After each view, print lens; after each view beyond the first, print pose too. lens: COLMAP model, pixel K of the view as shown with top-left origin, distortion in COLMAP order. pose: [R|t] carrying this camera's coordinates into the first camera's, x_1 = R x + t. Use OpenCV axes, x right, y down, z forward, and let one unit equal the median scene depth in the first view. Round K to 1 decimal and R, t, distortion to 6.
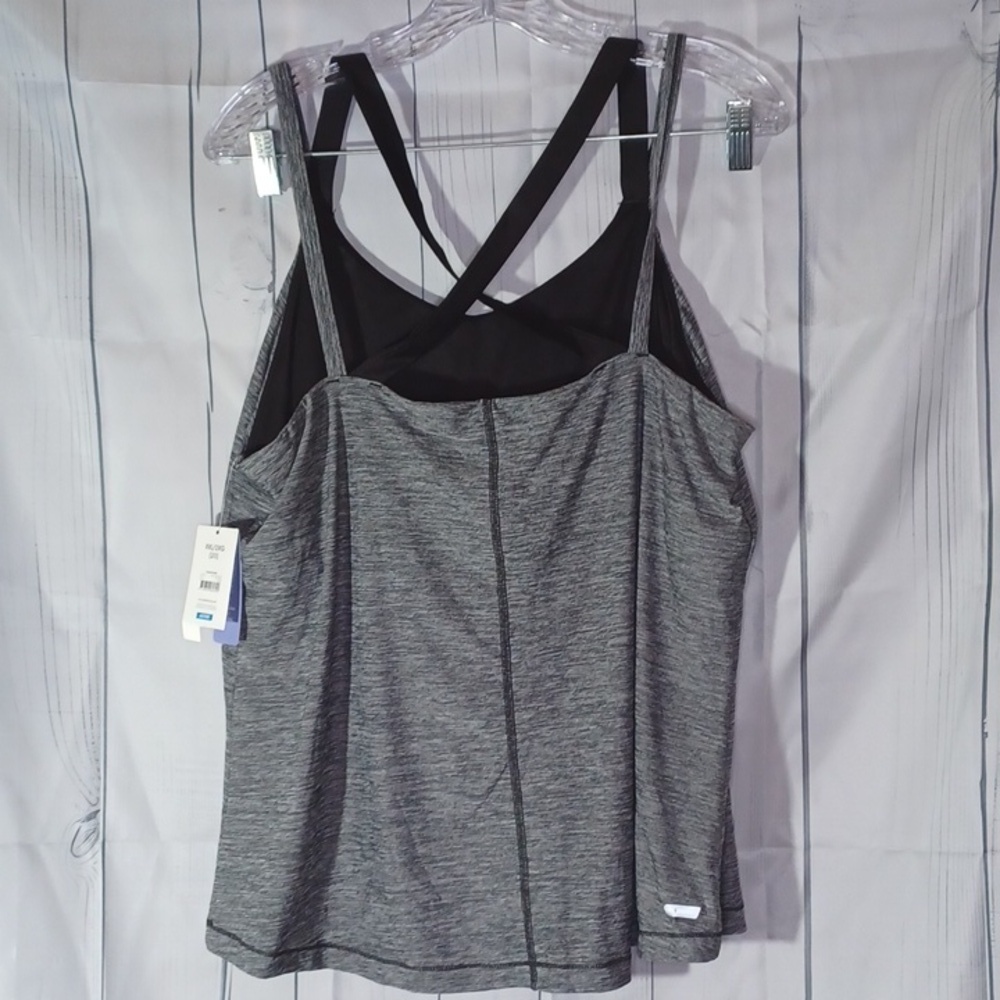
lens RADIAL K [[1733.9, 0, 496.7], [0, 1733.9, 503.9], [0, 0, 1]] dist [0.147133, 0.000000]
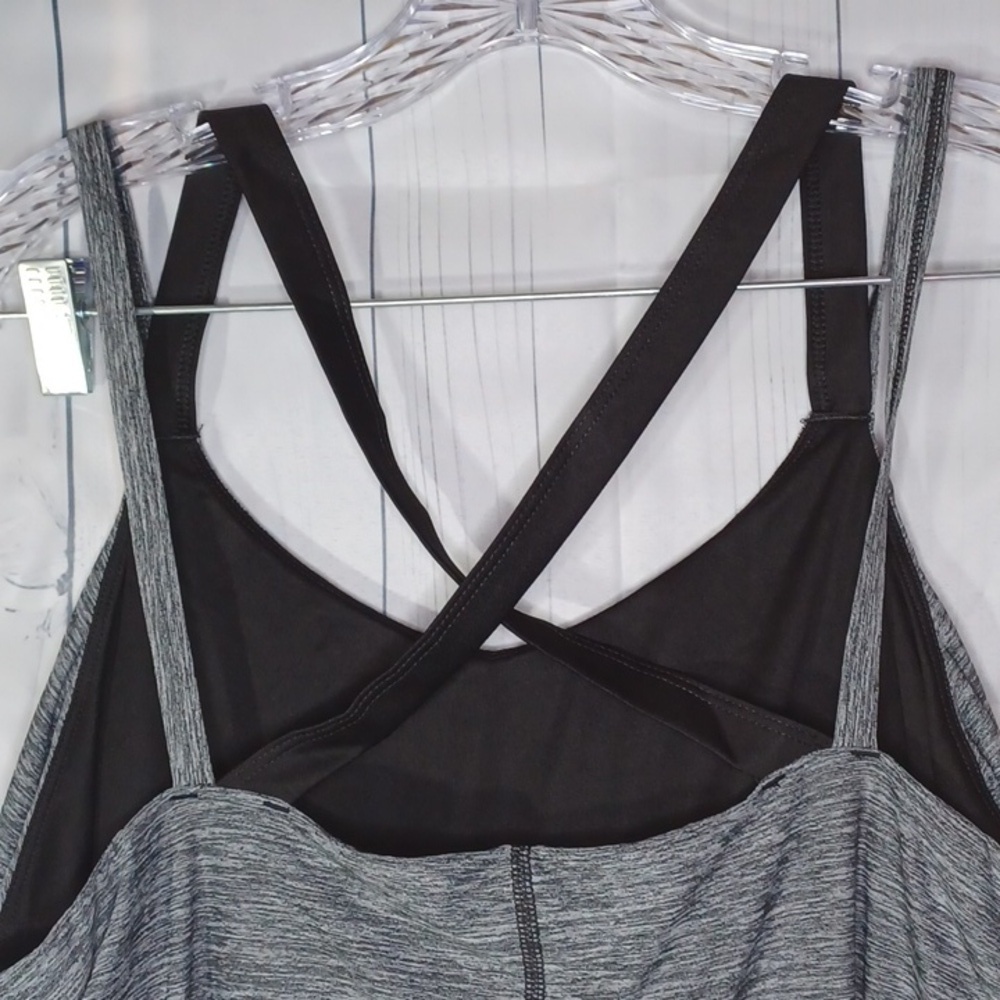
lens RADIAL K [[1733.9, 0, 500.3], [0, 1733.9, 491.6], [0, 0, 1]] dist [0.147133, 0.000000]
pose [[0.999893, 0.009168, 0.011399, -0.016643], [-0.008294, 0.997188, -0.074479, -0.117533], [-0.012050, 0.074376, 0.997157, 0.533514]]
